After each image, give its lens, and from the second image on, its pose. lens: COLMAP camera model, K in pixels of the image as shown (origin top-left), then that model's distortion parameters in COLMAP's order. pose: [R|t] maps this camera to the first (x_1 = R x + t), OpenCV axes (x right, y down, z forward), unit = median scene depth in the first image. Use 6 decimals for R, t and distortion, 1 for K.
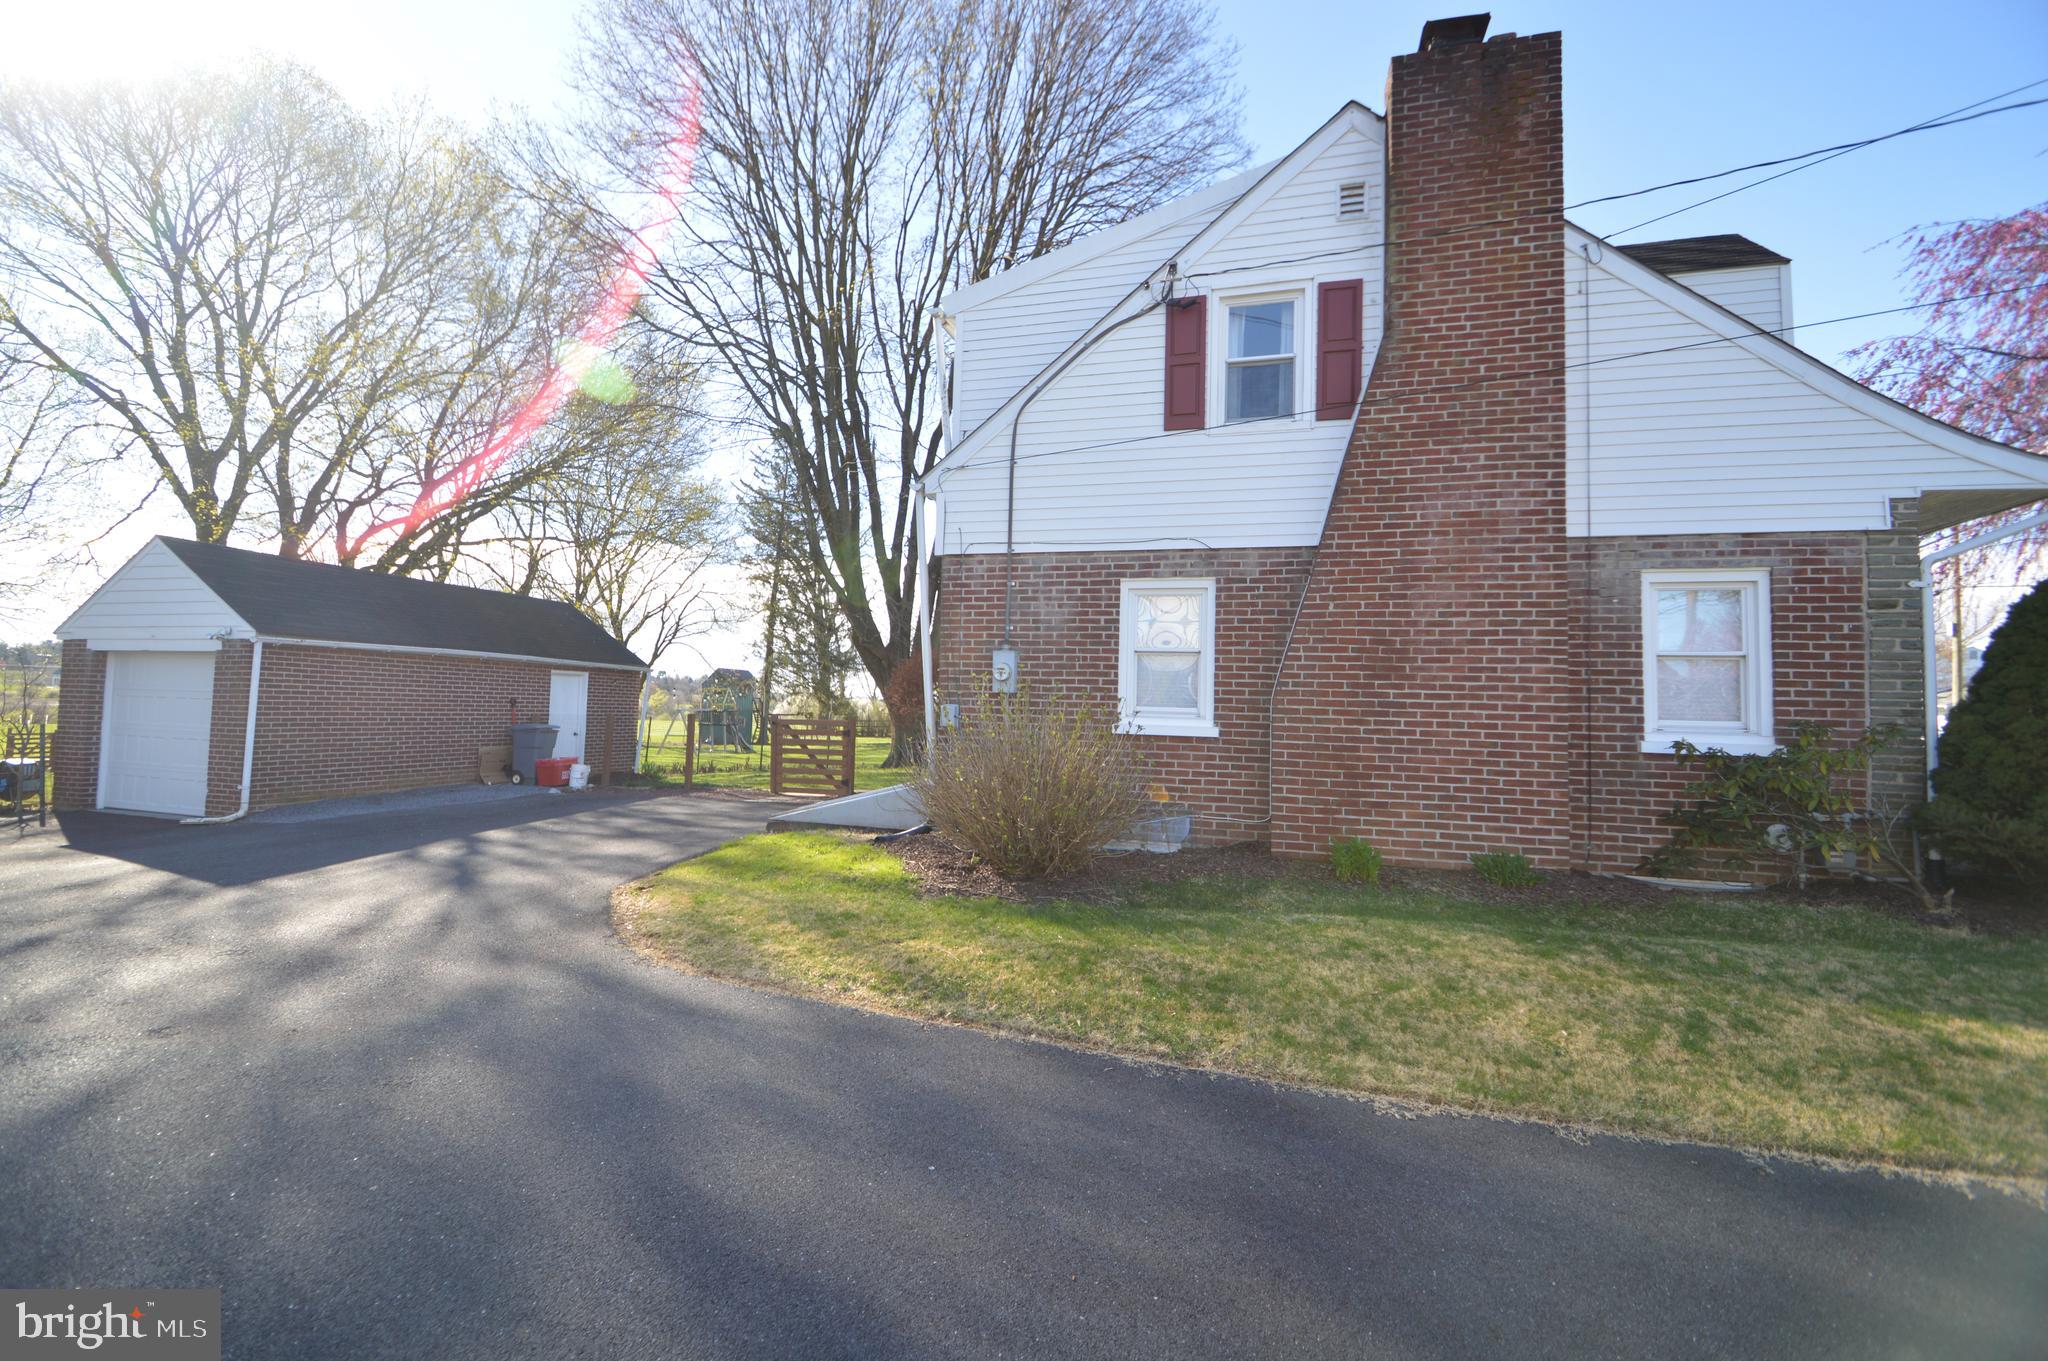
lens RADIAL K [[911.4, 0, 989.1], [0, 911.4, 658.7], [0, 0, 1]] dist [0.020281, -0.024436]
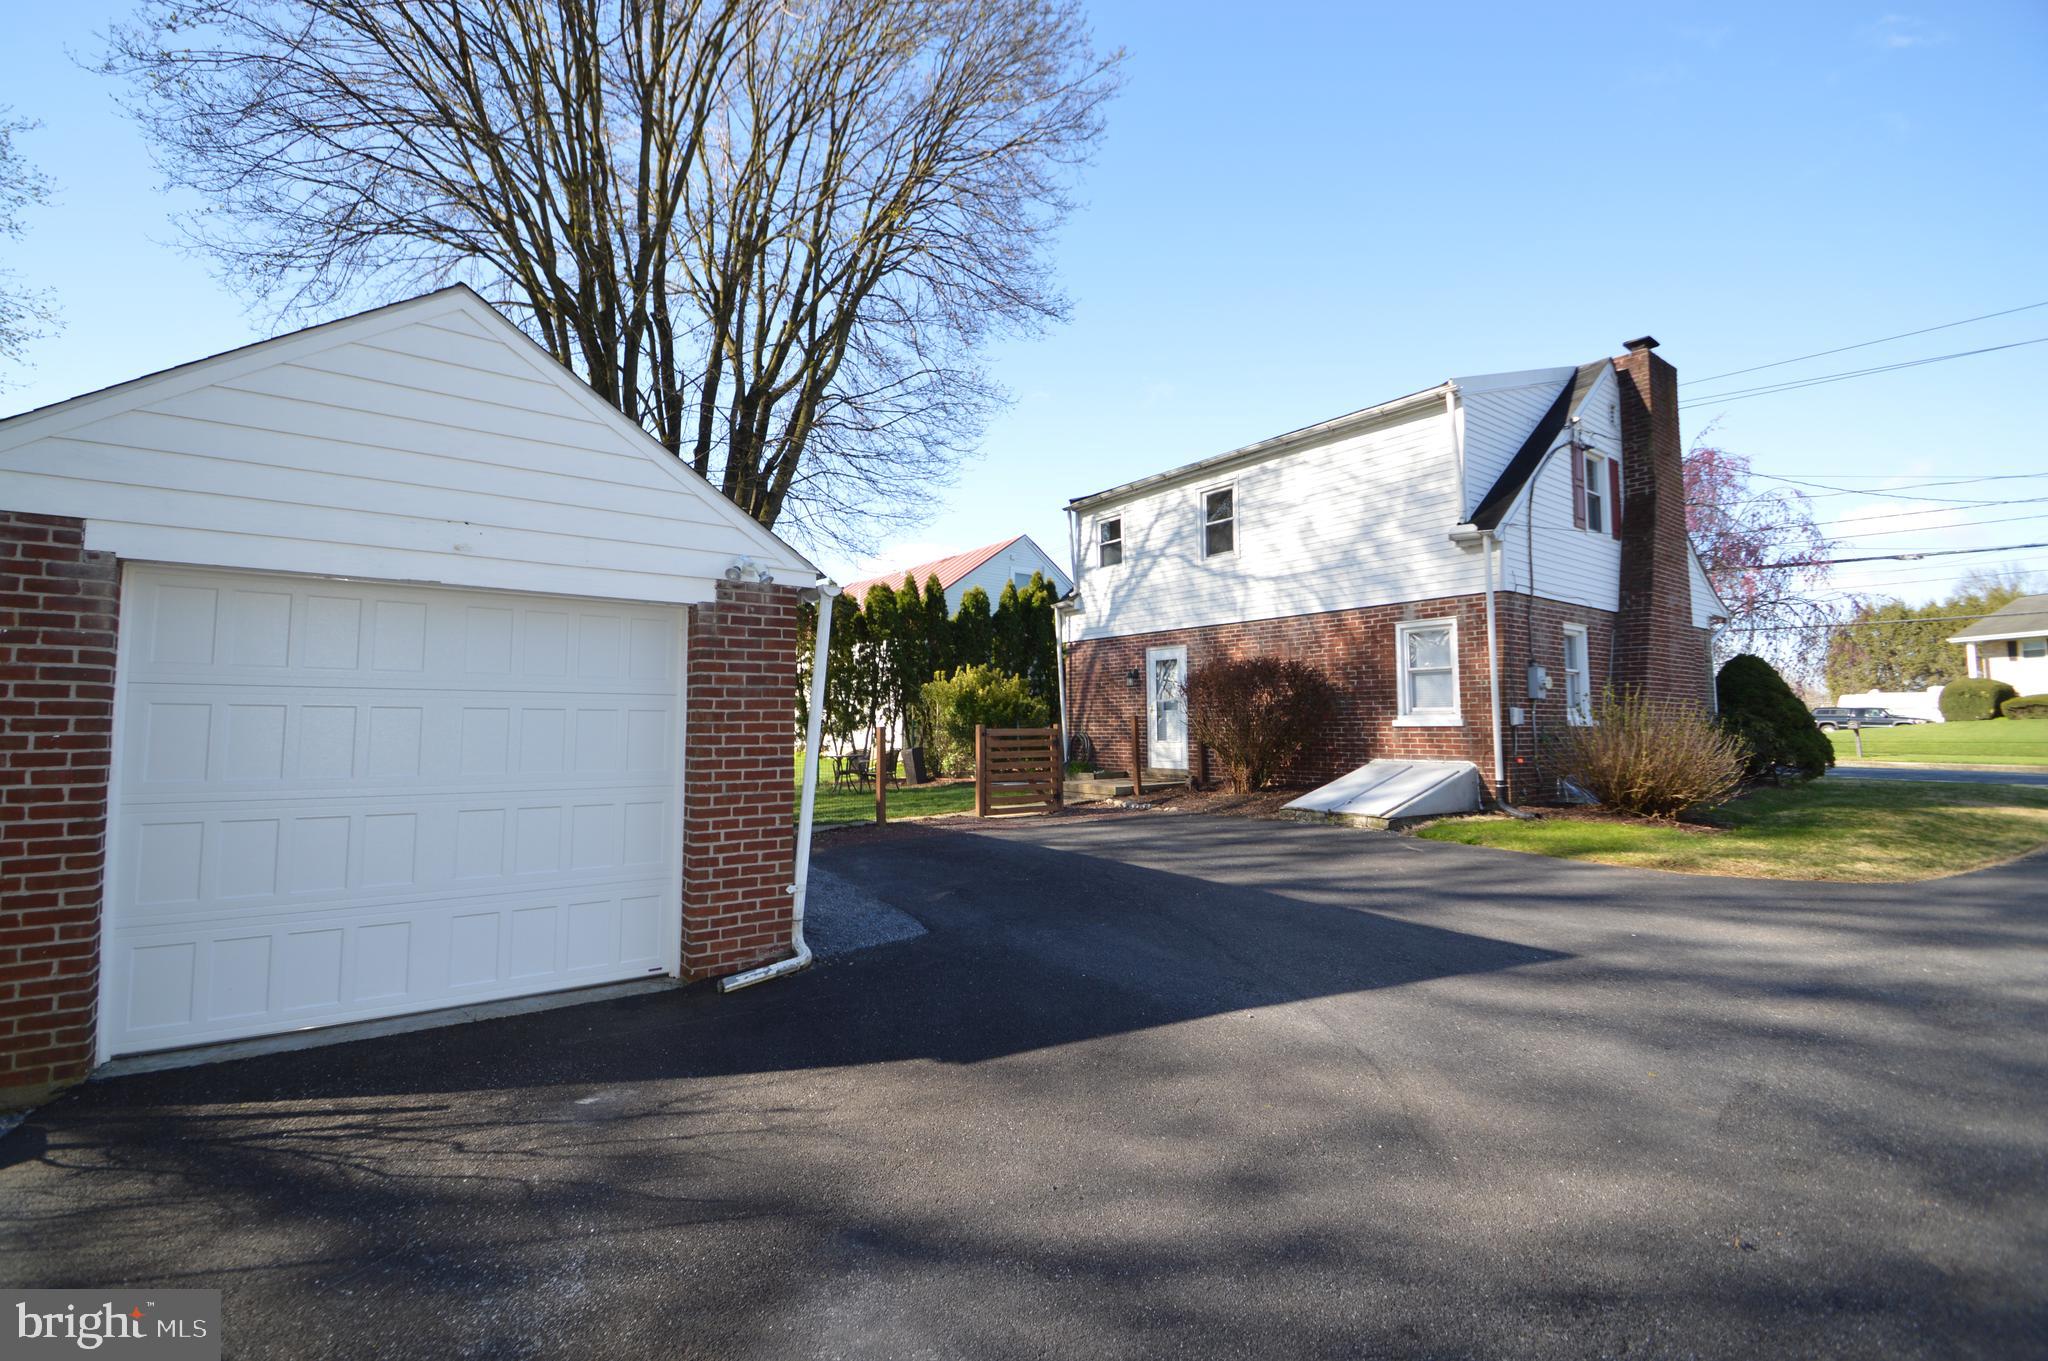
lens RADIAL K [[911.4, 0, 989.1], [0, 911.4, 658.7], [0, 0, 1]] dist [0.020281, -0.024436]
pose [[0.596325, 0.031704, 0.802117, -1.624607], [-0.045498, 0.998948, -0.005659, 0.022381], [-0.801453, -0.033120, 0.597140, 0.880403]]
